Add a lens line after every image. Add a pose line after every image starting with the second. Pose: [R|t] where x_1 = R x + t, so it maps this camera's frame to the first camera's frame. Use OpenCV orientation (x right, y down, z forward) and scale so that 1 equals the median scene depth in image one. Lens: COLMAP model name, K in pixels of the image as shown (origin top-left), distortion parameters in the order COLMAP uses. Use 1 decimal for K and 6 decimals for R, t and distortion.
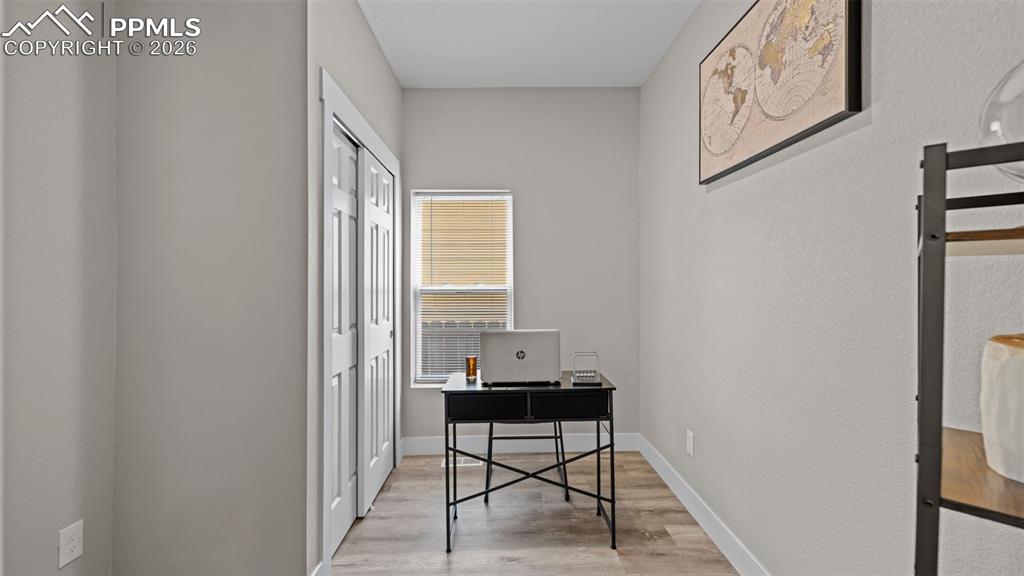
lens RADIAL K [[412.4, 0, 503.8], [0, 412.4, 287.6], [0, 0, 1]] dist [0.001213, -0.000143]
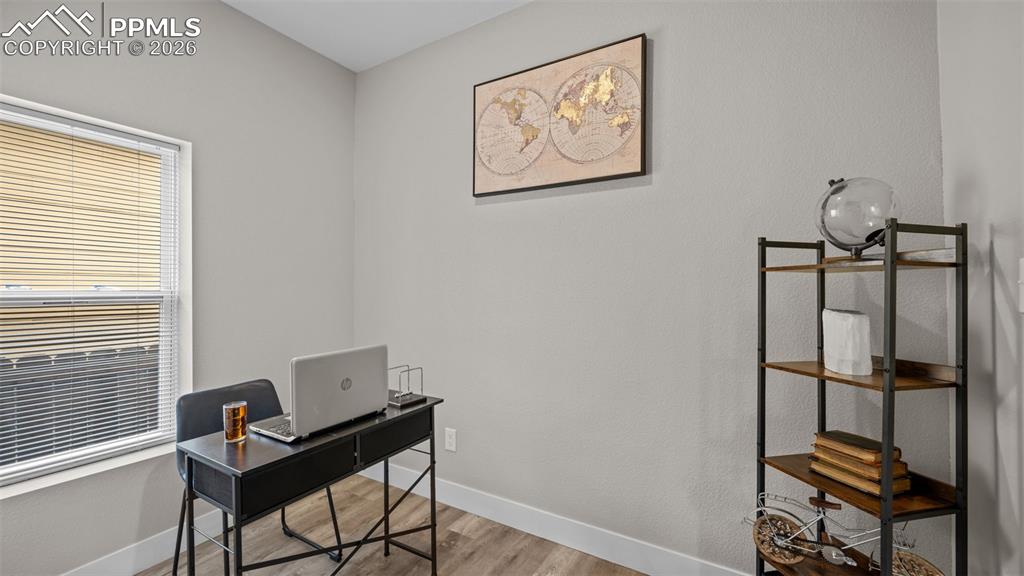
lens RADIAL K [[412.4, 0, 507.2], [0, 412.4, 290.8], [0, 0, 1]] dist [0.001213, -0.000143]
pose [[0.531423, 0.000194, 0.847106, -0.454747], [0.006323, 0.999971, -0.004195, 0.004084], [-0.847083, 0.007585, 0.531407, 0.400390]]
